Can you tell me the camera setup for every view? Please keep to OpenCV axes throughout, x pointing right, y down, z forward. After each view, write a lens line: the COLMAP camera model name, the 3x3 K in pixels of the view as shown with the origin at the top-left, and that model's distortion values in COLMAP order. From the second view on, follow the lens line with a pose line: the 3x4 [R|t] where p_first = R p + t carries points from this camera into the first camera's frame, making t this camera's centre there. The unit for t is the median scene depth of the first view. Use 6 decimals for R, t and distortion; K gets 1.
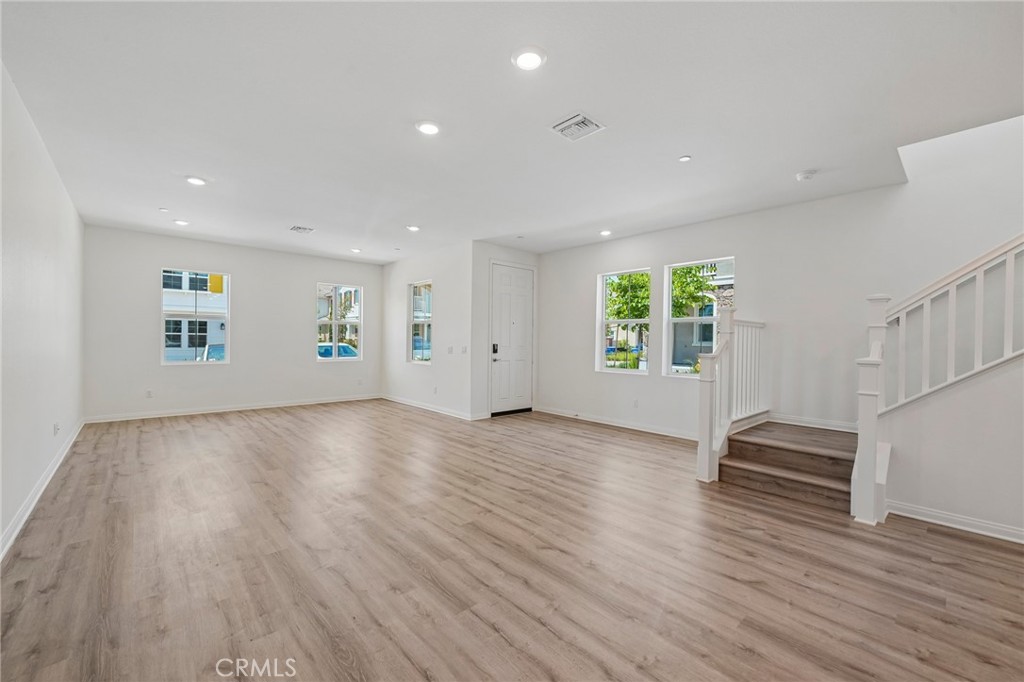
lens RADIAL K [[420.9, 0, 512.4], [0, 420.9, 338.8], [0, 0, 1]] dist [-0.000240, 0.002659]
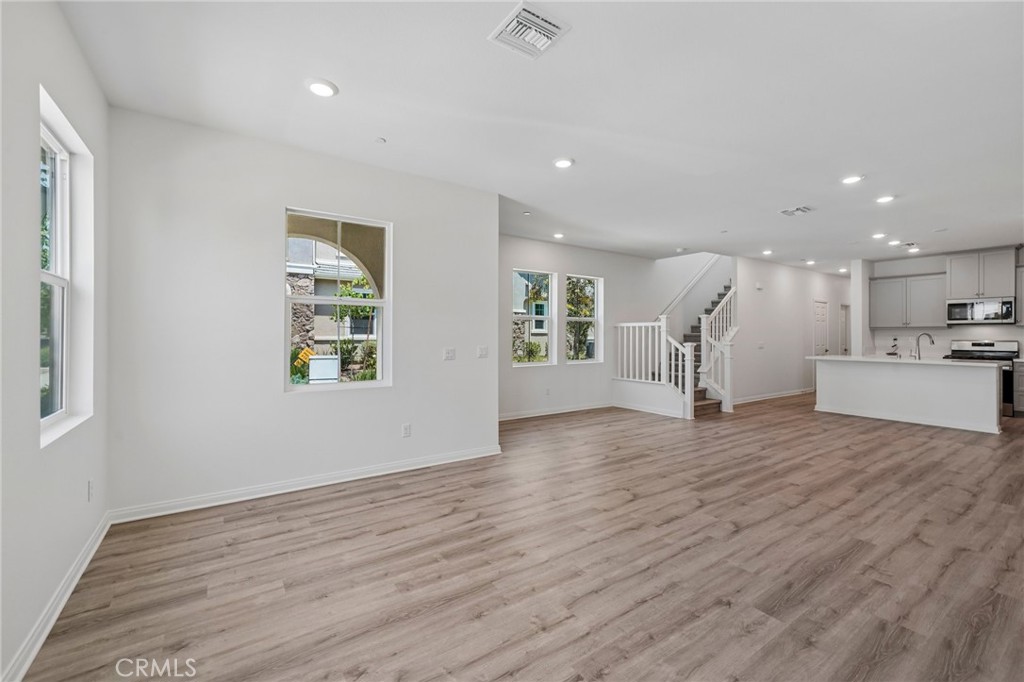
lens RADIAL K [[420.9, 0, 513.0], [0, 420.9, 338.2], [0, 0, 1]] dist [-0.000240, 0.002659]
pose [[0.130917, -0.016515, 0.991256, -1.371644], [-0.005934, 0.999830, 0.017441, -0.012522], [-0.991376, -0.008166, 0.130797, 1.564623]]
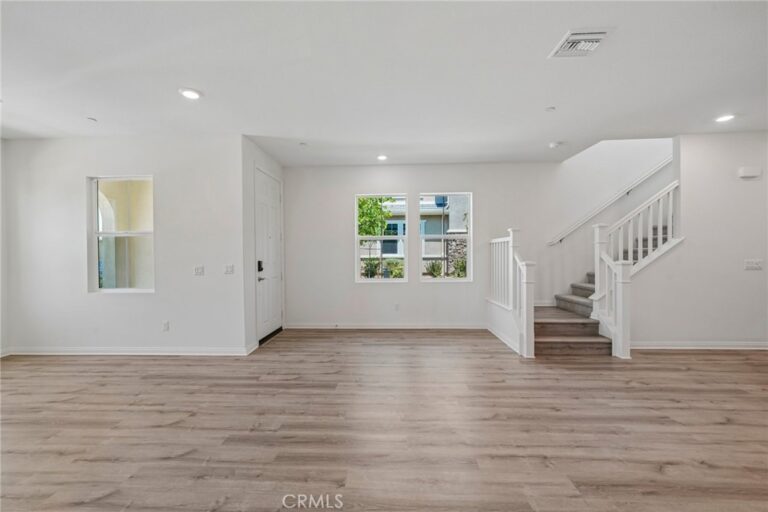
lens RADIAL K [[315.7, 0, 383.5], [0, 315.7, 258.9], [0, 0, 1]] dist [-0.000240, 0.002659]
pose [[0.697733, -0.028786, 0.715779, -0.610156], [0.014897, 0.999559, 0.025676, -0.009564], [-0.716203, -0.007252, 0.697854, 0.665989]]
